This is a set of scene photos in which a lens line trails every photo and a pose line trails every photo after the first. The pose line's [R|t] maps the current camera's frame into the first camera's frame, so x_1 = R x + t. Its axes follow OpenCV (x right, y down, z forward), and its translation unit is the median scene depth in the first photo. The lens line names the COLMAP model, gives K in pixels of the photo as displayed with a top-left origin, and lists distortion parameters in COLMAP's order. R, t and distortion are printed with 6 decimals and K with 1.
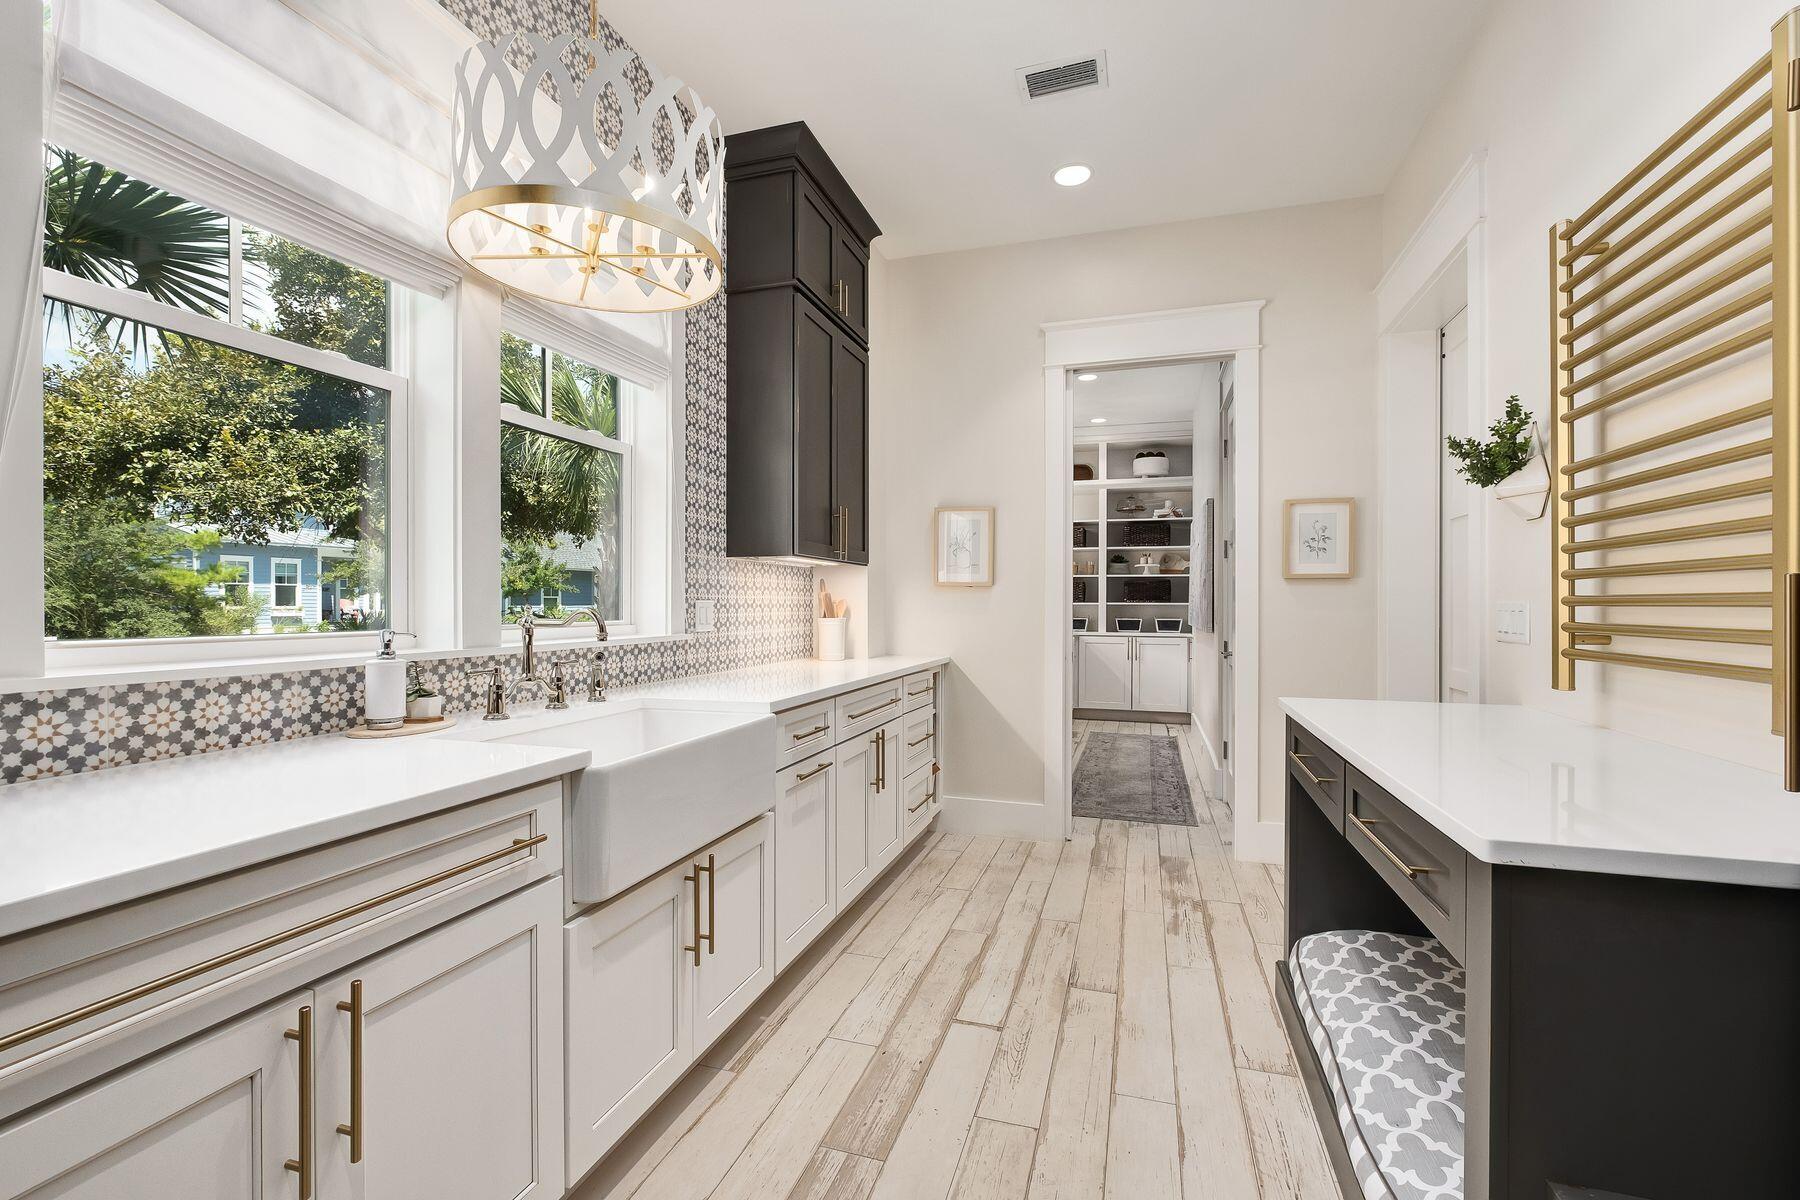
lens RADIAL K [[786.0, 0, 905.3], [0, 786.0, 609.9], [0, 0, 1]] dist [-0.001380, -0.000097]
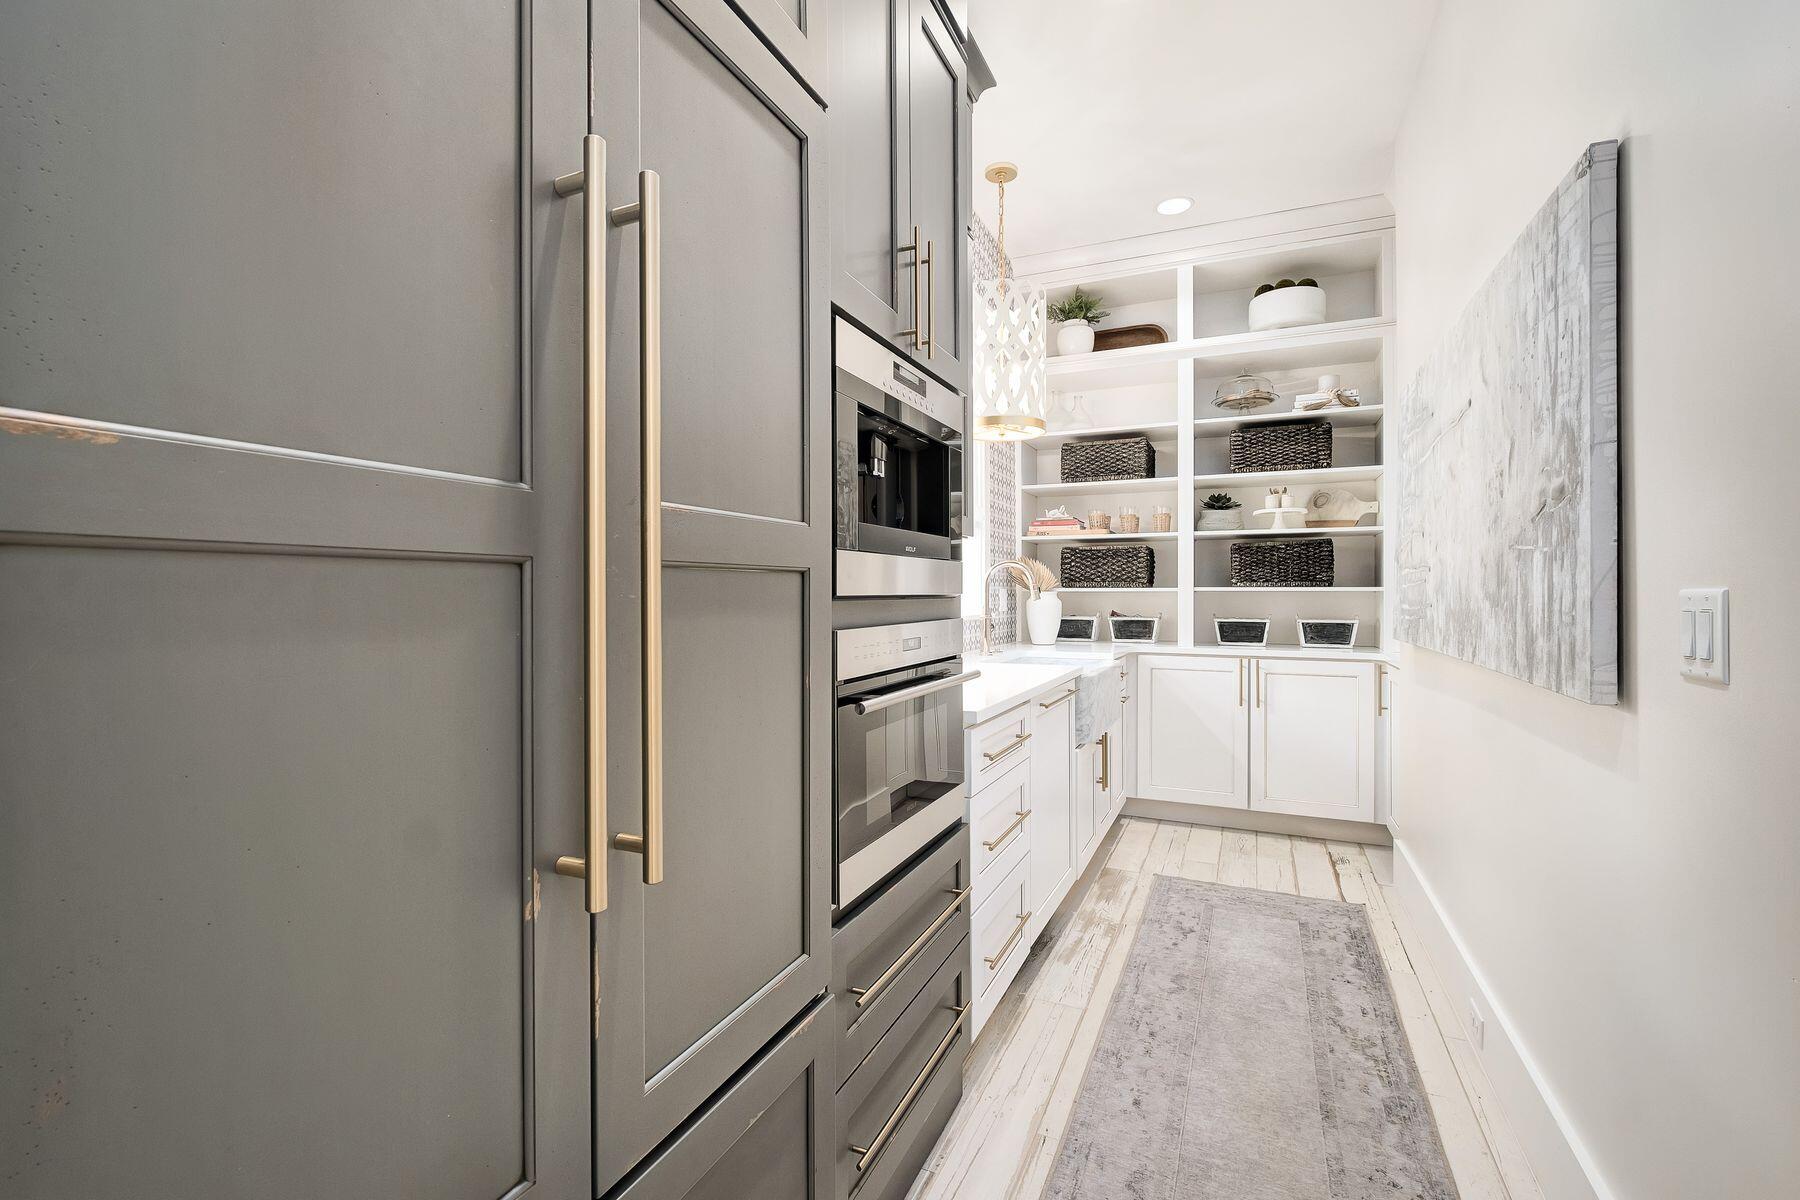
lens RADIAL K [[783.4, 0, 896.3], [0, 783.4, 600.3], [0, 0, 1]] dist [-0.002775, -0.000628]
pose [[0.992641, -0.002355, -0.121069, 0.127387], [0.002017, 0.999994, -0.002912, -0.000015], [0.121075, 0.002646, 0.992640, 0.478875]]
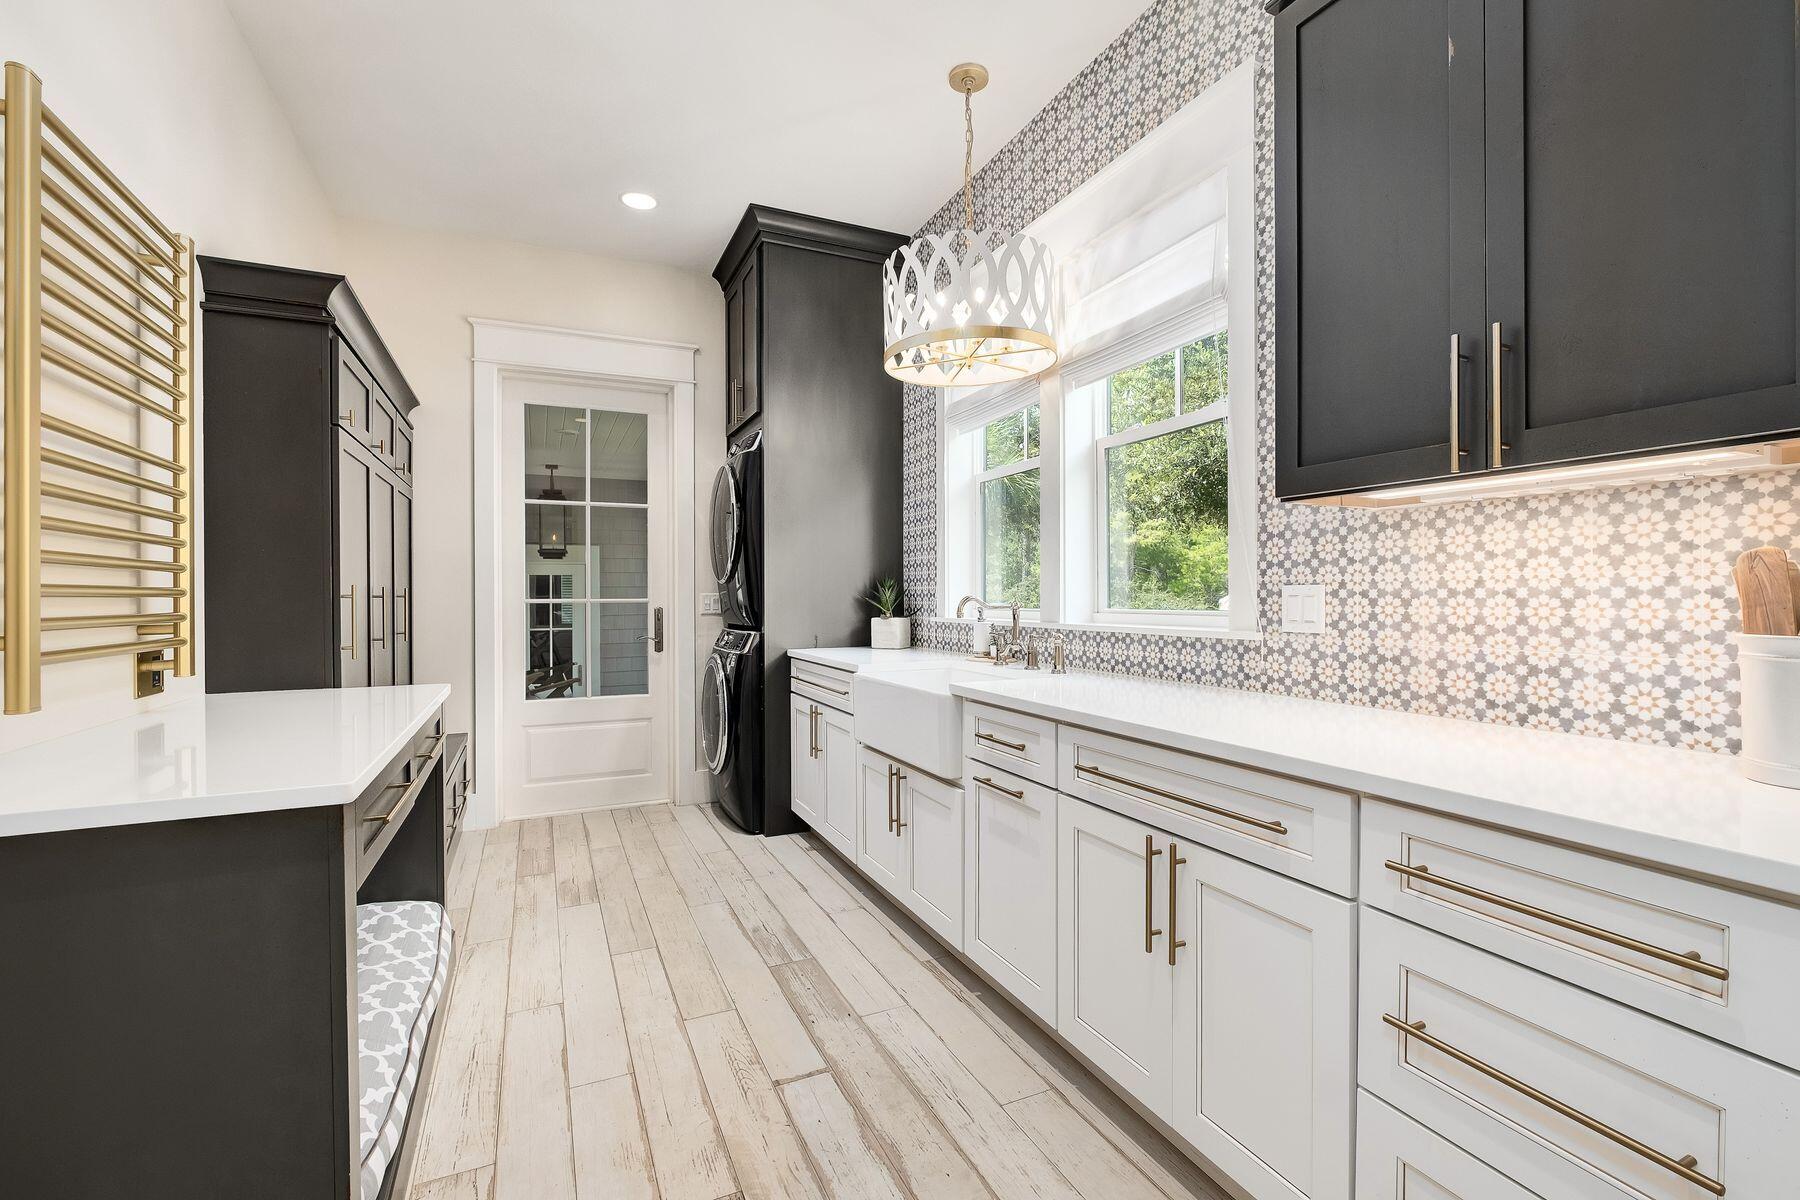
lens RADIAL K [[766.3, 0, 899.1], [0, 766.3, 590.9], [0, 0, 1]] dist [-0.000701, -0.000142]
pose [[-0.741349, 0.011661, -0.671019, 0.604307], [0.012294, 0.999917, 0.003793, -0.020134], [0.671007, -0.005438, -0.741431, 1.780482]]
